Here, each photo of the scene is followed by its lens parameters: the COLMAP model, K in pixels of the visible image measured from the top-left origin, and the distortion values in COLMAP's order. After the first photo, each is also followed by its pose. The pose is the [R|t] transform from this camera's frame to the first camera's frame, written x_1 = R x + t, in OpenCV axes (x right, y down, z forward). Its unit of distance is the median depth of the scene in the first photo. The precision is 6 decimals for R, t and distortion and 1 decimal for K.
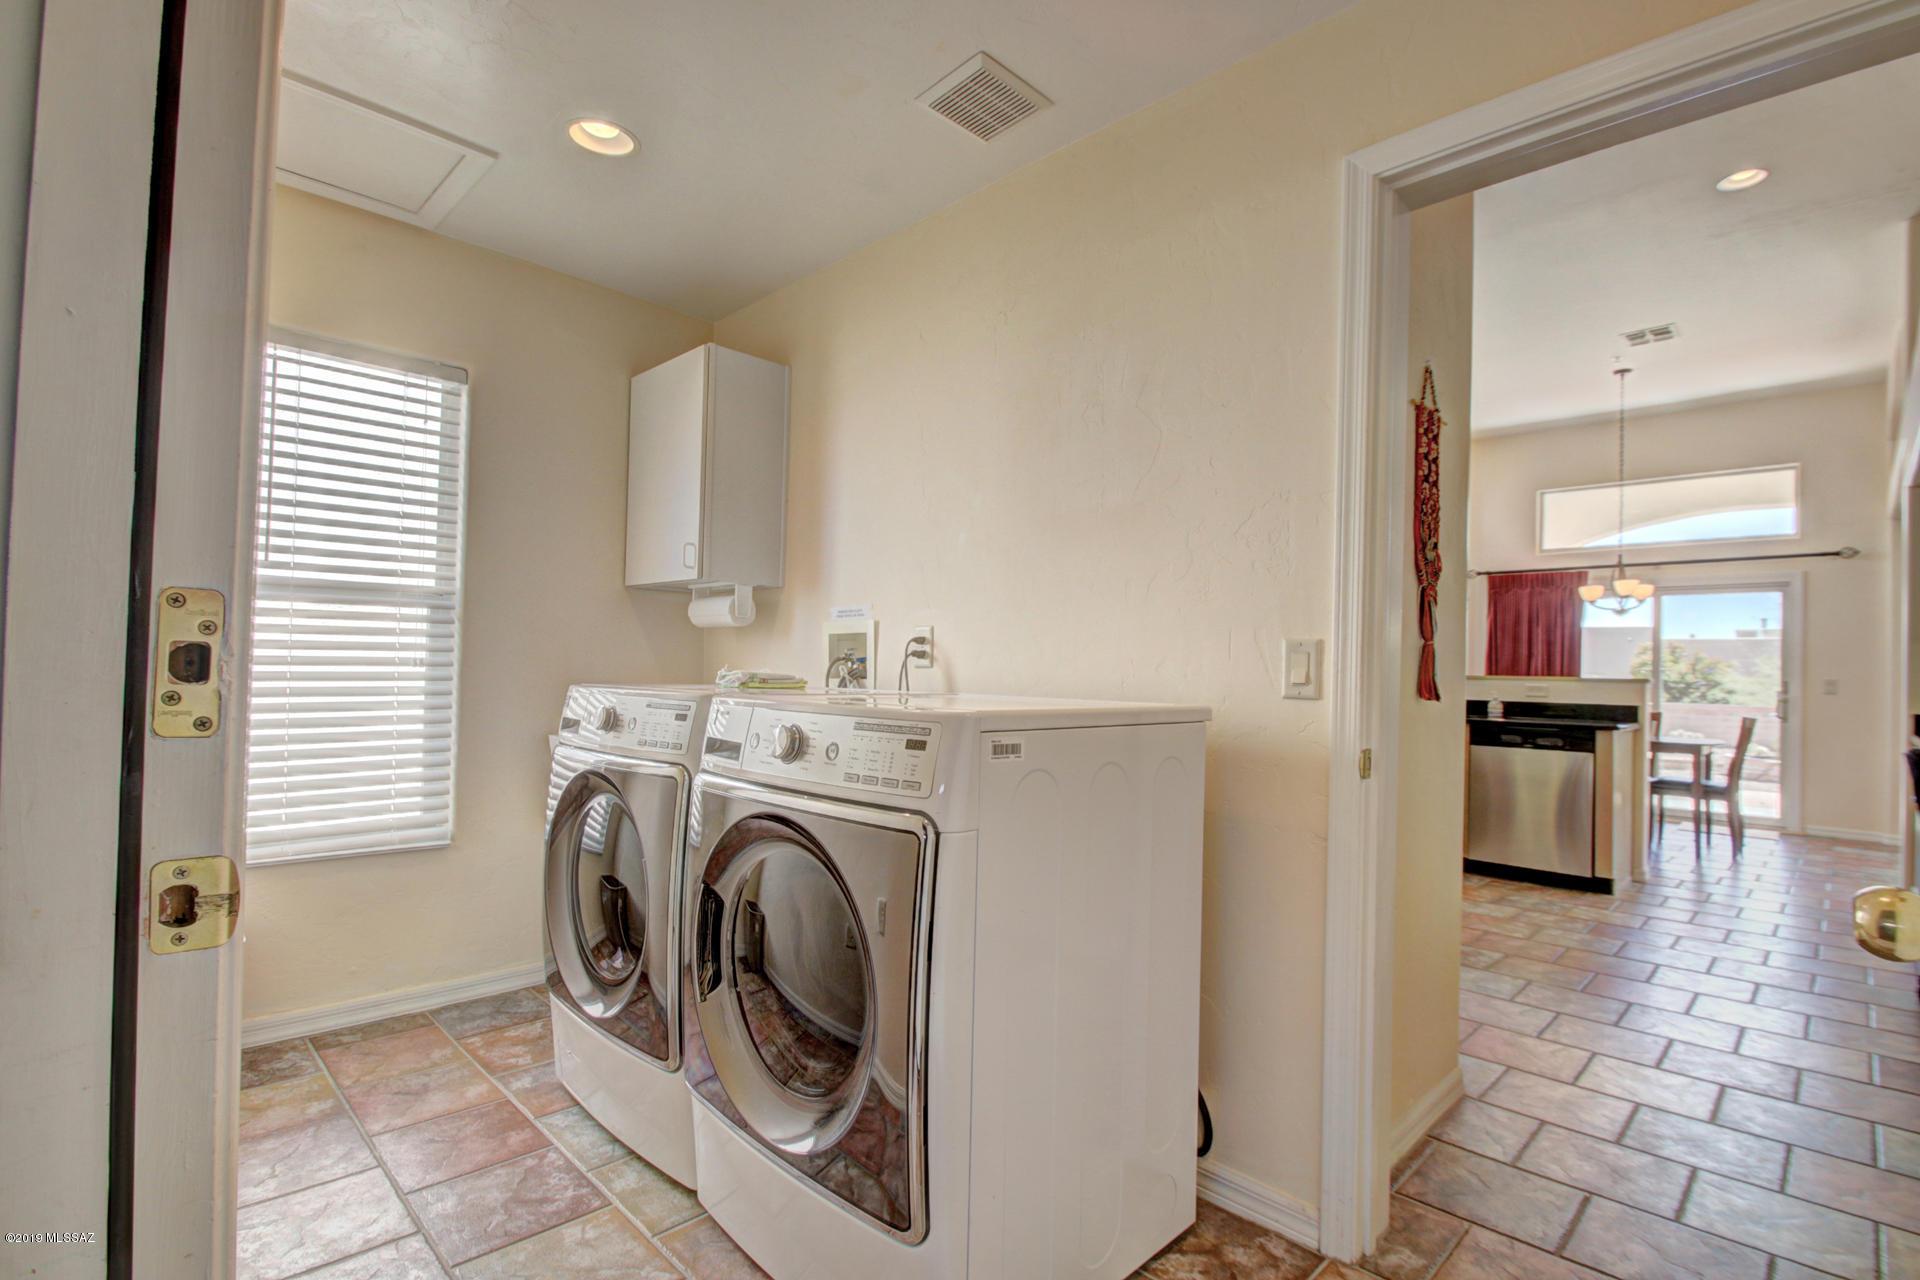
lens RADIAL K [[905.4, 0, 963.4], [0, 905.4, 653.7], [0, 0, 1]] dist [0.023730, -0.021824]
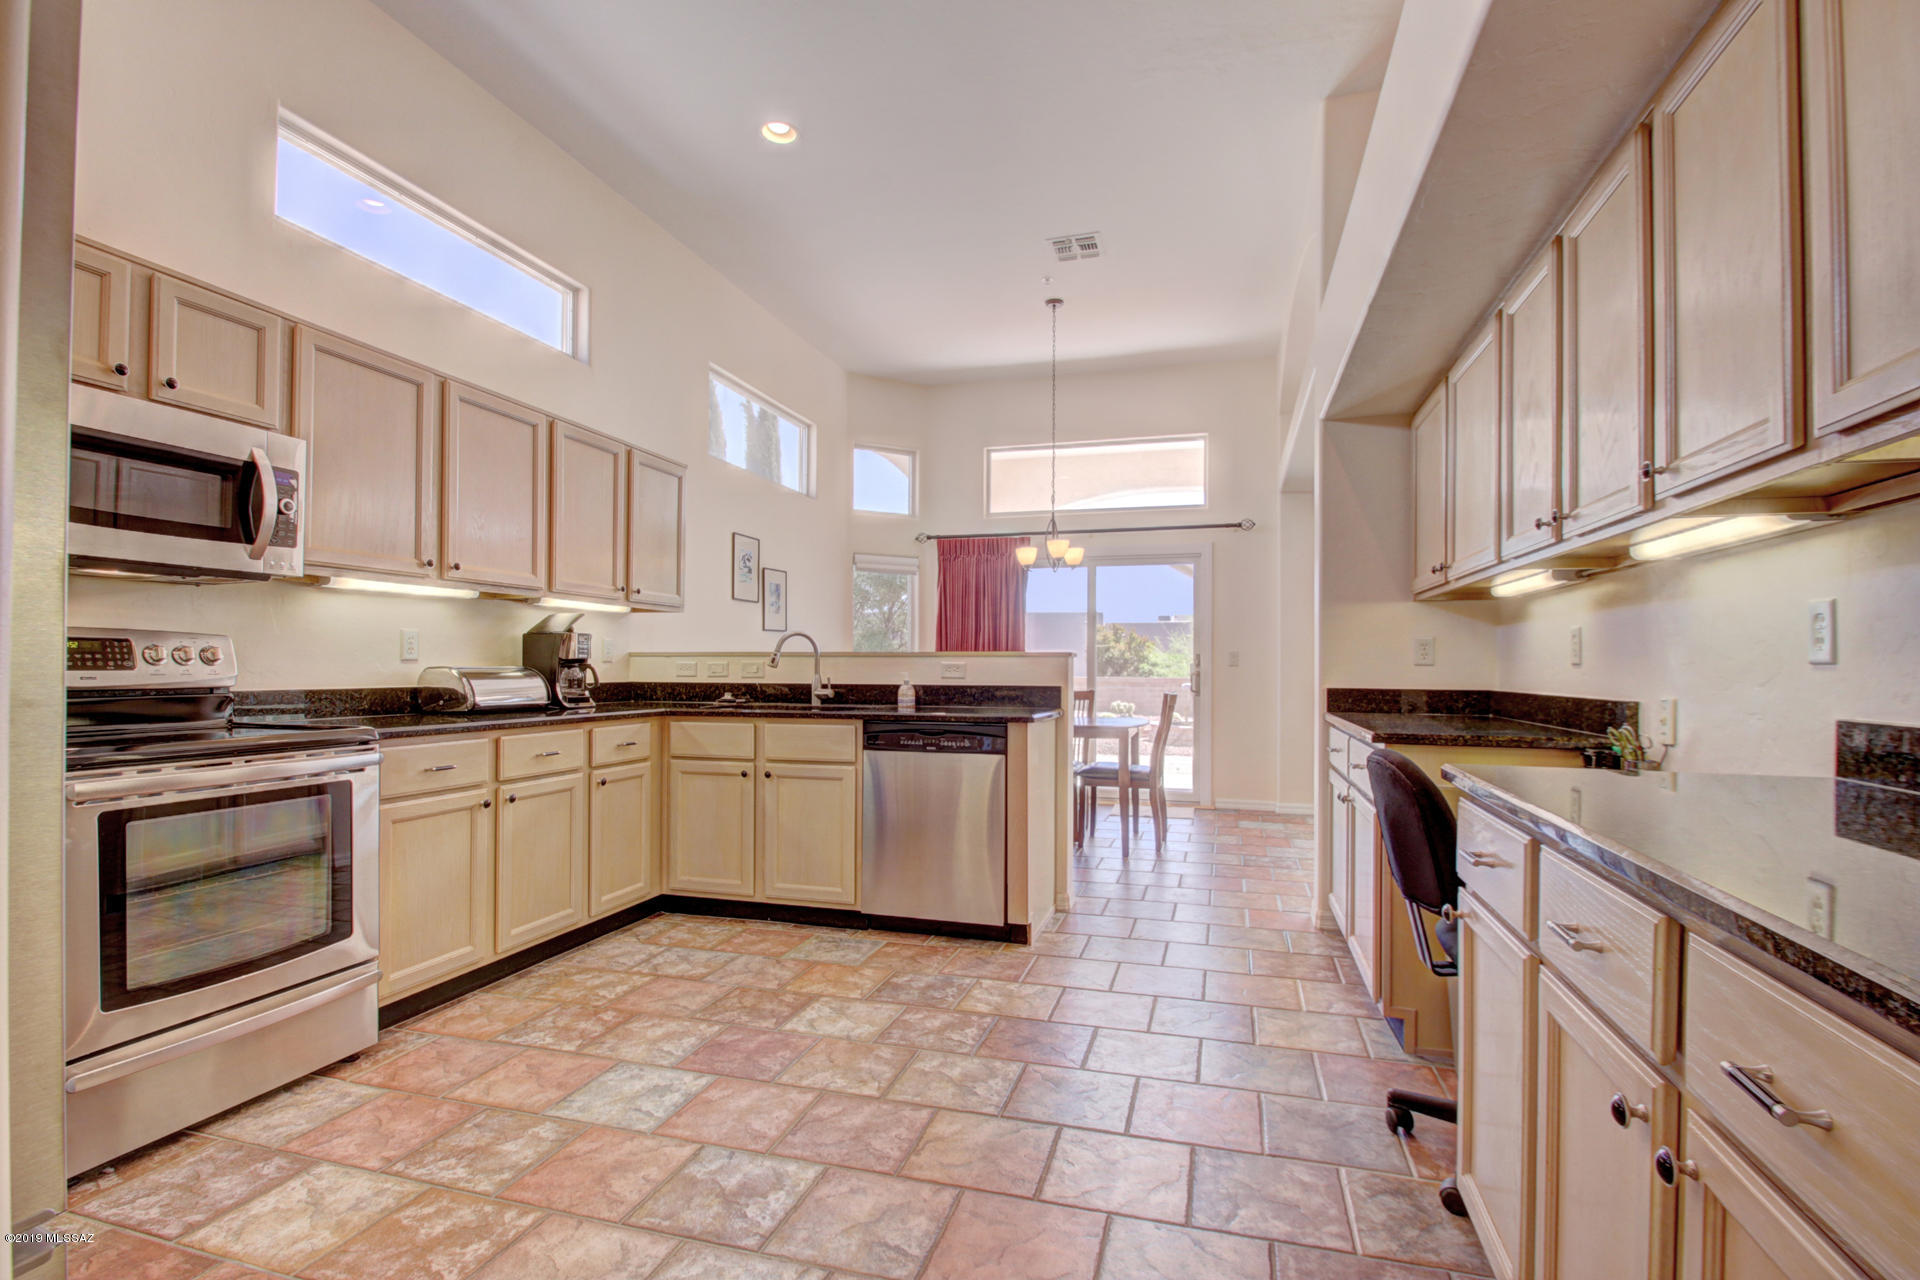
lens RADIAL K [[905.4, 0, 963.4], [0, 905.4, 653.7], [0, 0, 1]] dist [0.023730, -0.021824]
pose [[0.881115, -0.017800, 0.472567, 0.230405], [0.010764, 0.999787, 0.017588, 0.010862], [-0.472779, -0.010411, 0.881119, 0.271904]]
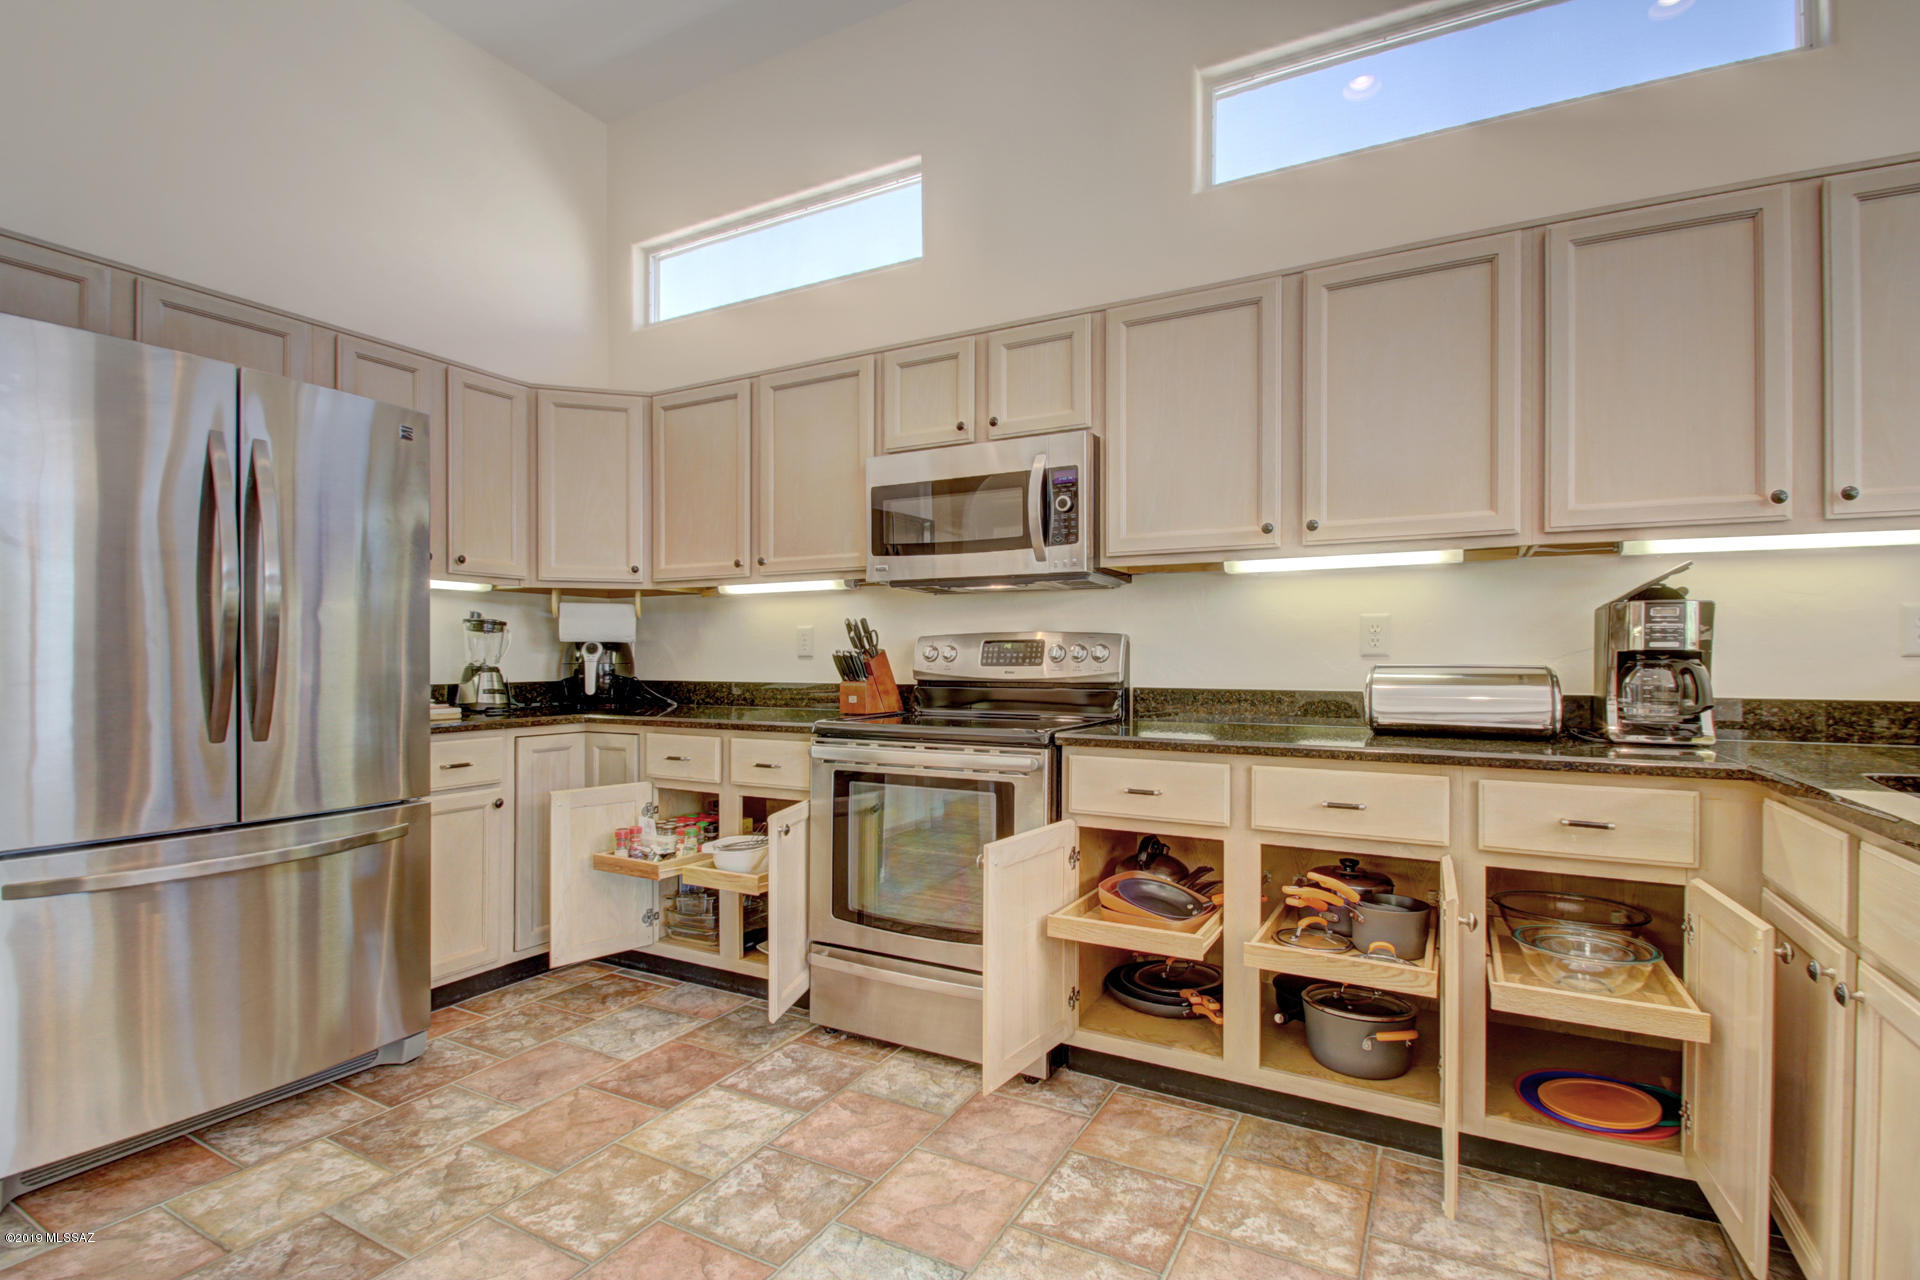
lens RADIAL K [[895.0, 0, 968.6], [0, 895.0, 657.3], [0, 0, 1]] dist [0.028709, -0.028095]
pose [[0.275205, -0.028529, -0.960962, 0.511897], [0.027297, 0.999388, -0.021852, 0.024232], [0.960998, -0.020217, 0.275816, 0.597776]]
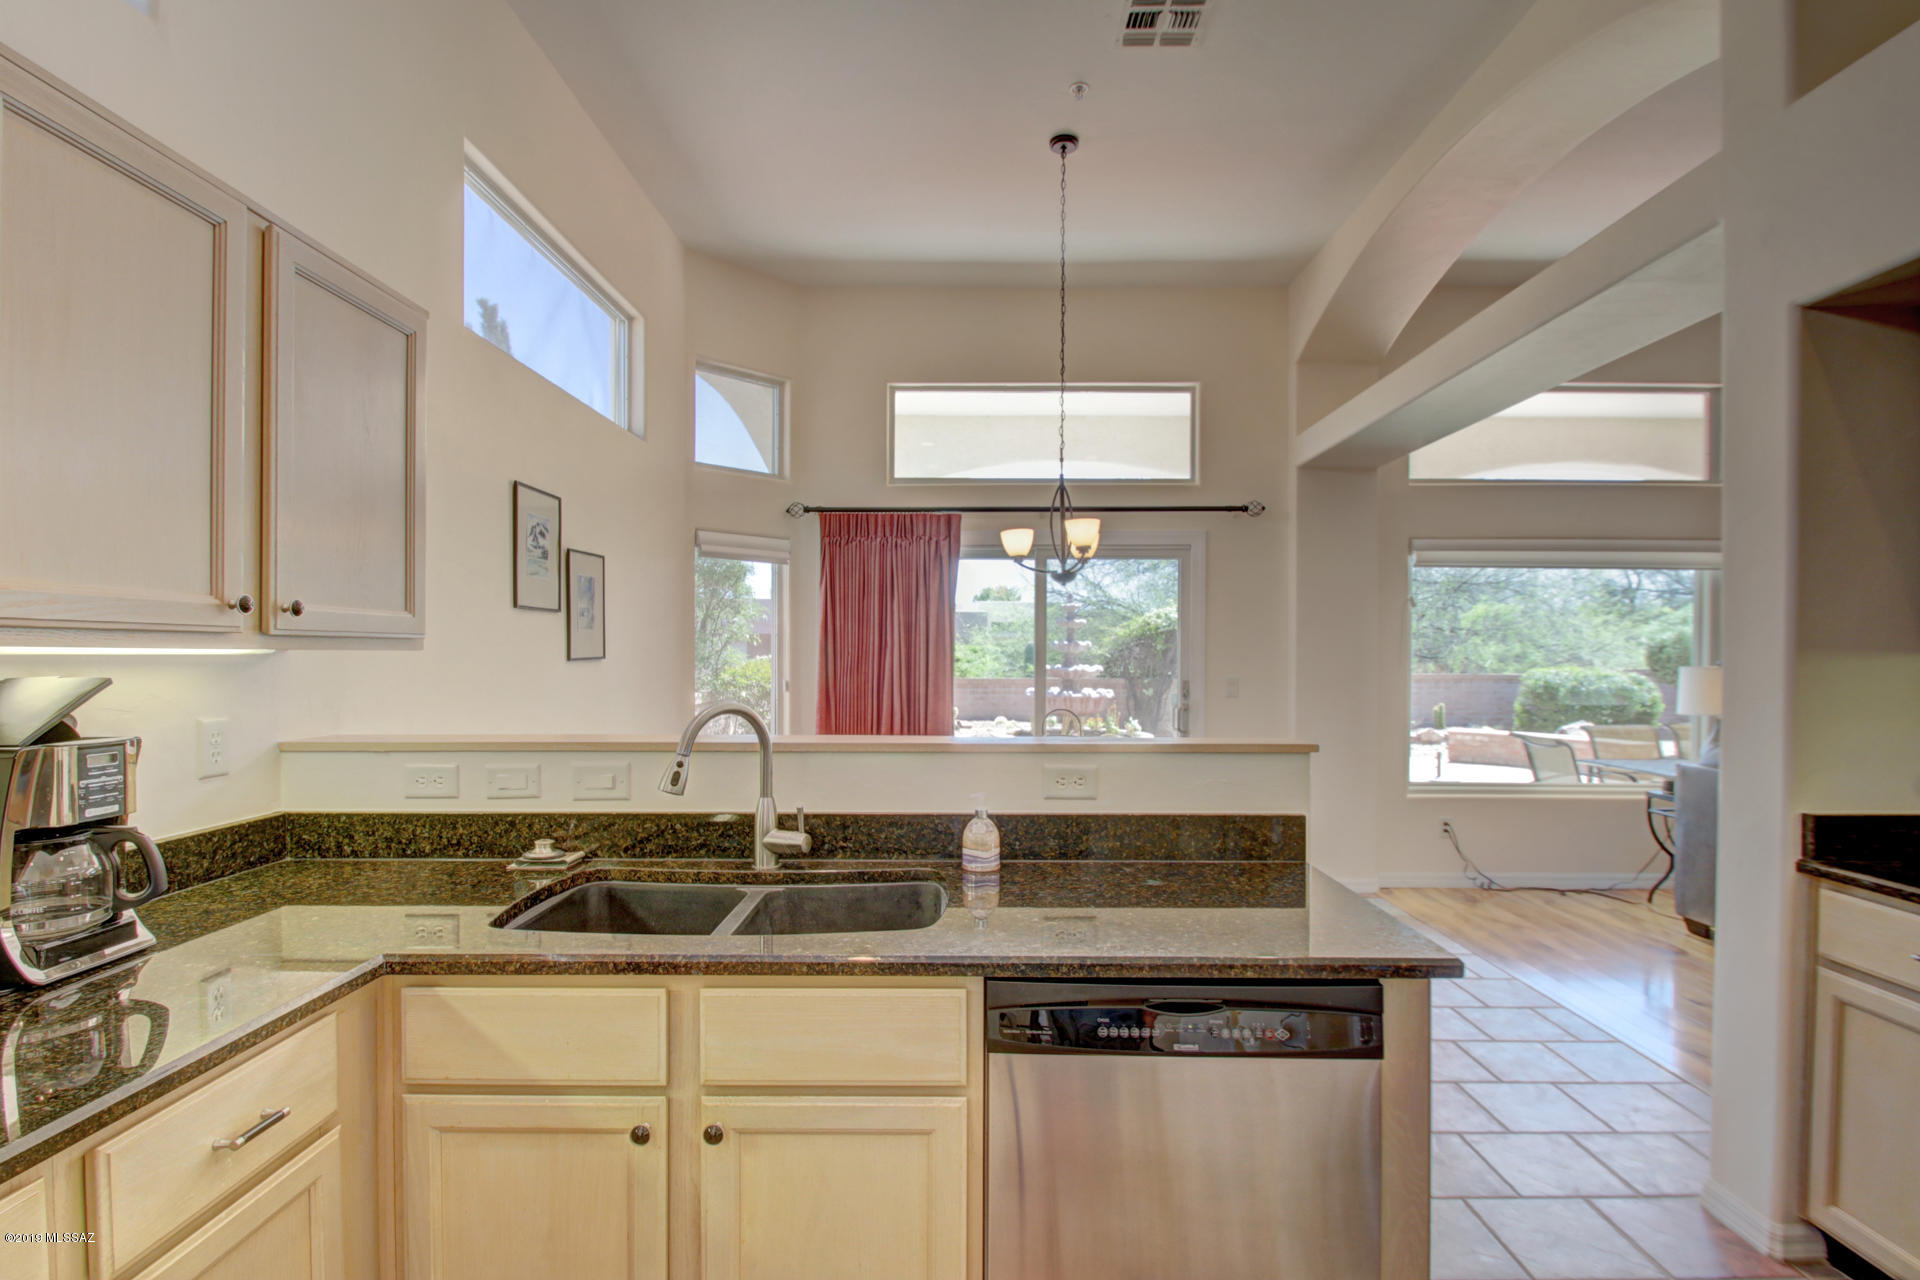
lens RADIAL K [[899.6, 0, 970.4], [0, 899.6, 659.5], [0, 0, 1]] dist [0.003256, -0.011558]
pose [[0.716436, -0.032913, 0.696876, 0.291372], [0.002986, 0.999022, 0.044113, -0.019896], [-0.697646, -0.029523, 0.715834, 0.636196]]
